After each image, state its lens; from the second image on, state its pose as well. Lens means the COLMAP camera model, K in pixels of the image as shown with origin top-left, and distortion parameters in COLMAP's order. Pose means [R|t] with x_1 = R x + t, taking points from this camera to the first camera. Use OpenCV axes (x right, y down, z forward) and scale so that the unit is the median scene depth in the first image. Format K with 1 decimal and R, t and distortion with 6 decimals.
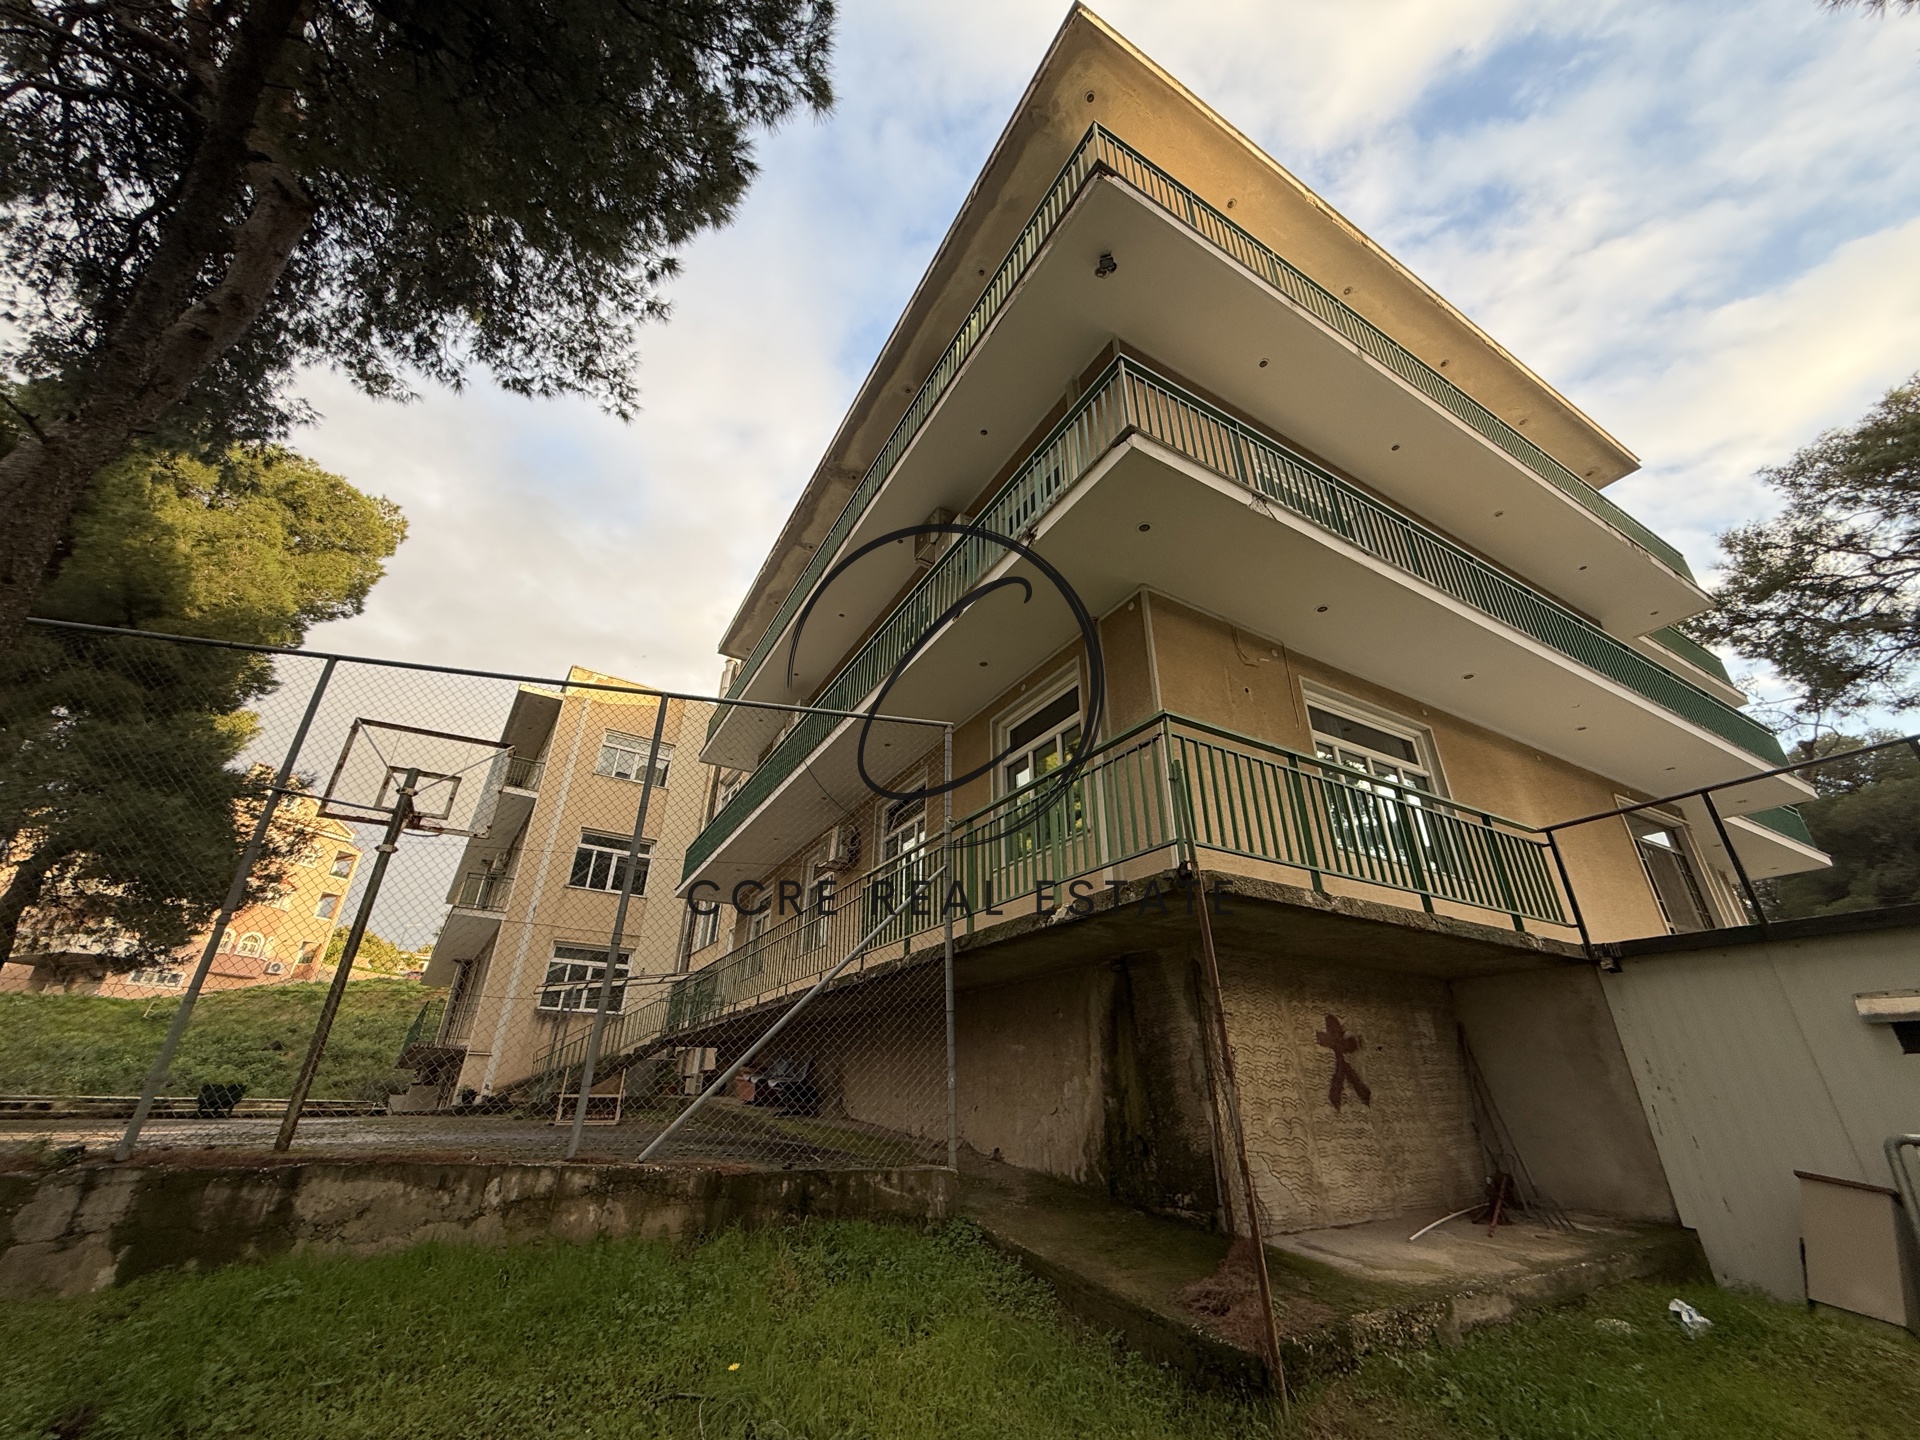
lens RADIAL K [[763.2, 0, 959.9], [0, 763.2, 720.4], [0, 0, 1]] dist [-0.000624, -0.000090]
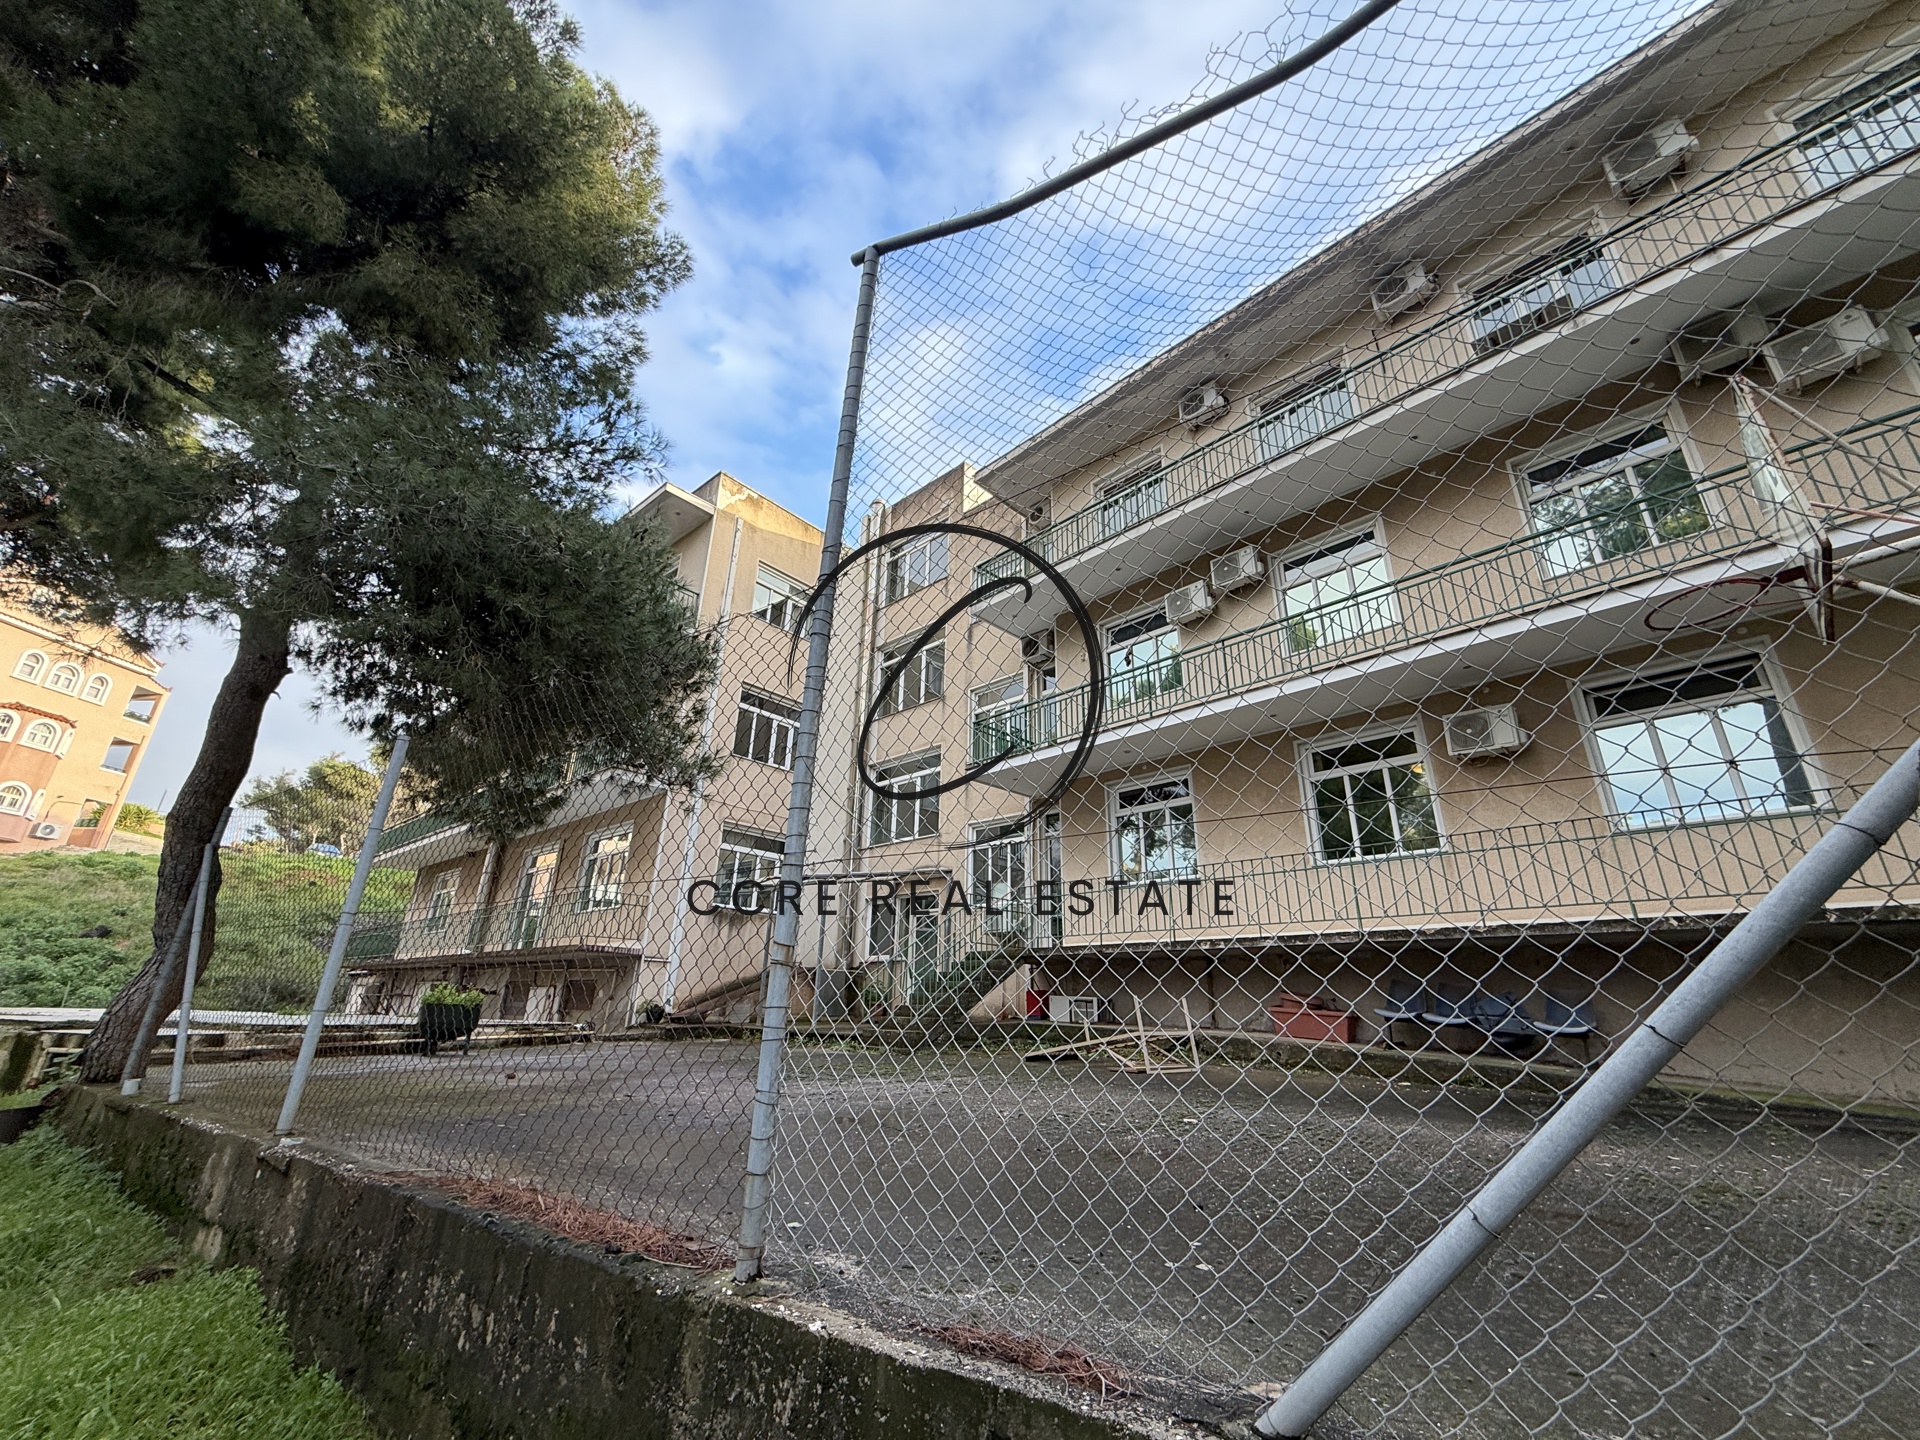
lens RADIAL K [[763.2, 0, 959.3], [0, 763.2, 718.3], [0, 0, 1]] dist [-0.000624, -0.000090]
pose [[0.968670, 0.103378, 0.225811, -0.445767], [-0.125397, 0.988423, 0.085413, 0.082582], [-0.214367, -0.111053, 0.970419, 0.194305]]
